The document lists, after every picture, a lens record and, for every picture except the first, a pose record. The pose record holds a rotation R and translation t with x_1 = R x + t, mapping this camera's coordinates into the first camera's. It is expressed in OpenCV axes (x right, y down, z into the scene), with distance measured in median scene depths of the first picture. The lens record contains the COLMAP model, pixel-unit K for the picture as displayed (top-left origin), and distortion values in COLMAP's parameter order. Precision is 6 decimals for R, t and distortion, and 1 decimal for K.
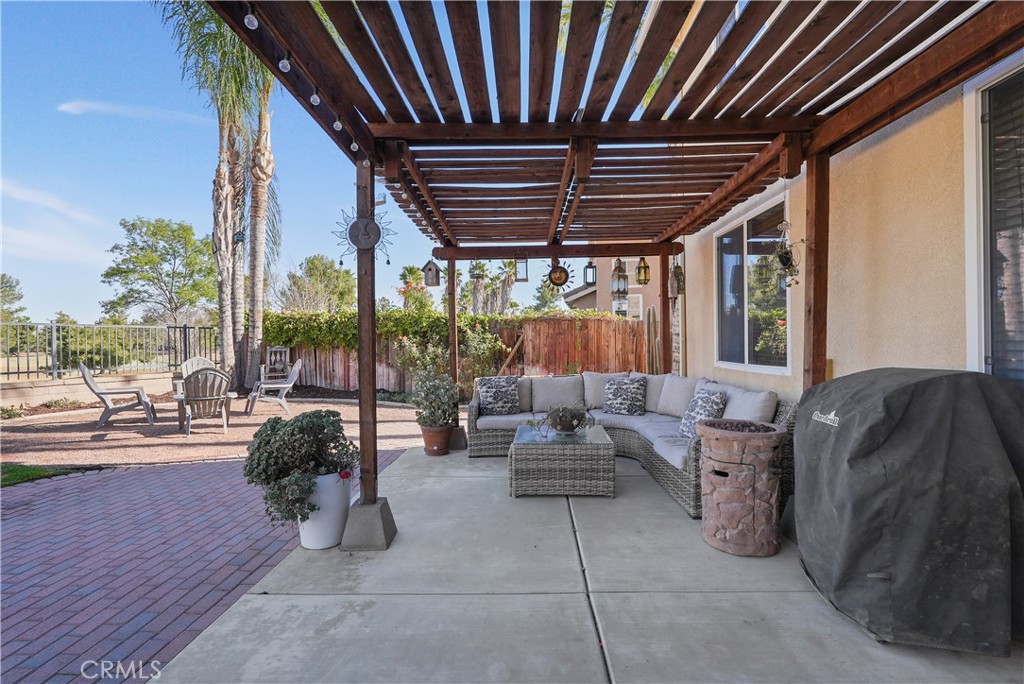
lens RADIAL K [[480.8, 0, 514.5], [0, 480.8, 345.7], [0, 0, 1]] dist [-0.011167, 0.000514]
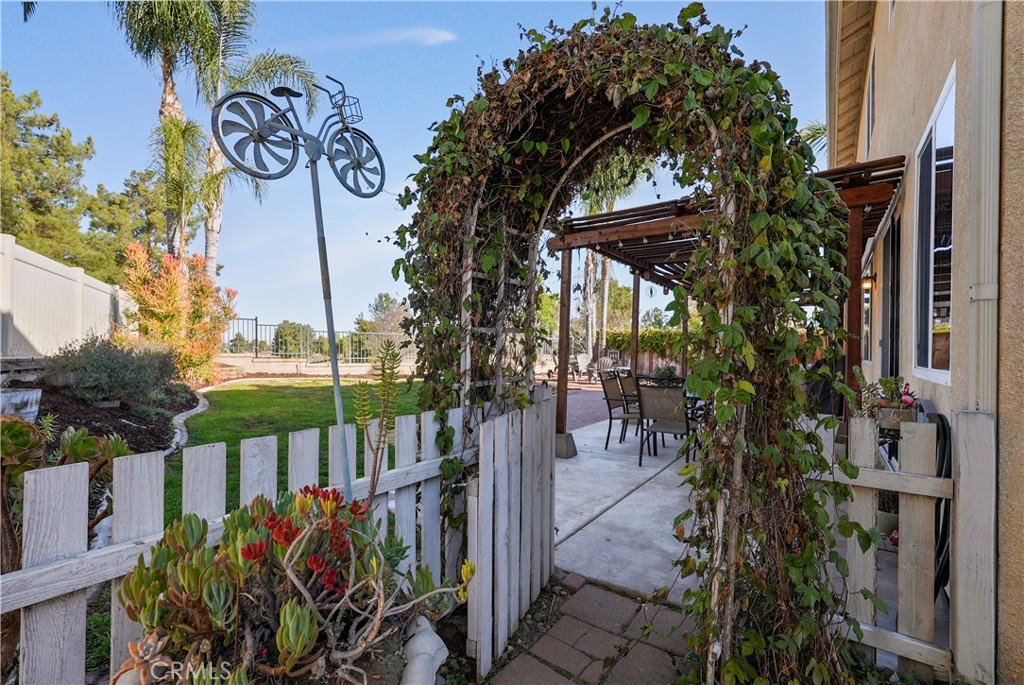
lens RADIAL K [[463.0, 0, 512.6], [0, 463.0, 357.8], [0, 0, 1]] dist [-0.002236, 0.000647]
pose [[0.848183, 0.028151, -0.528954, 0.117251], [-0.023482, 0.999603, 0.015546, 0.015116], [0.529182, -0.000765, 0.848508, -0.736220]]
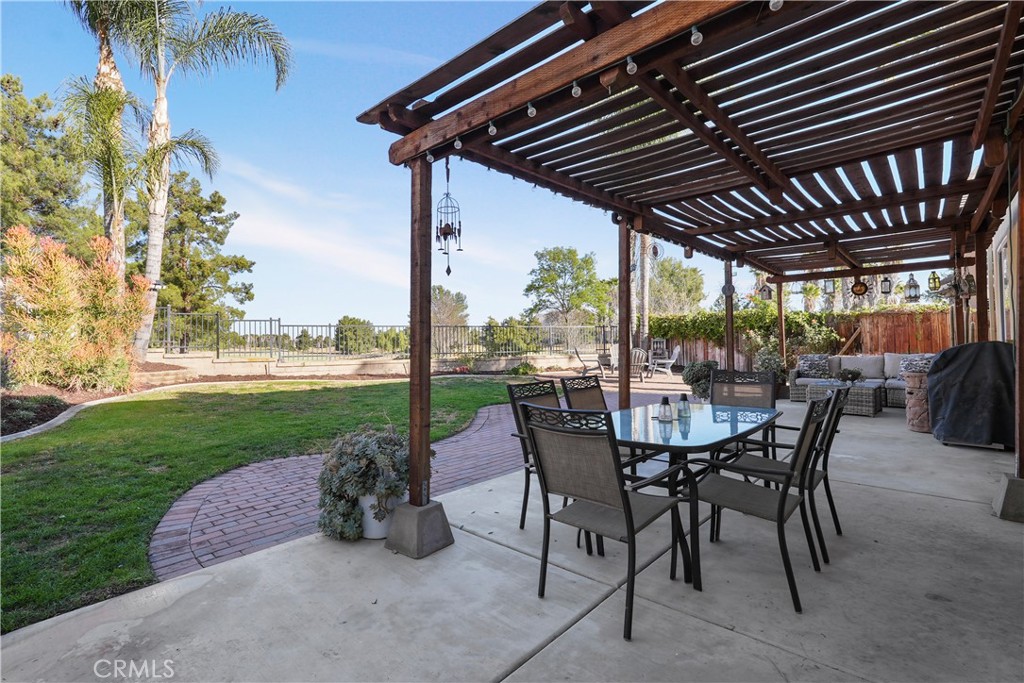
lens RADIAL K [[472.0, 0, 508.9], [0, 472.0, 327.4], [0, 0, 1]] dist [0.000414, 0.000384]
pose [[0.760174, -0.017809, -0.649475, 0.115716], [-0.000246, 0.999616, -0.027698, 0.009821], [0.649719, 0.021216, 0.759878, -0.449548]]
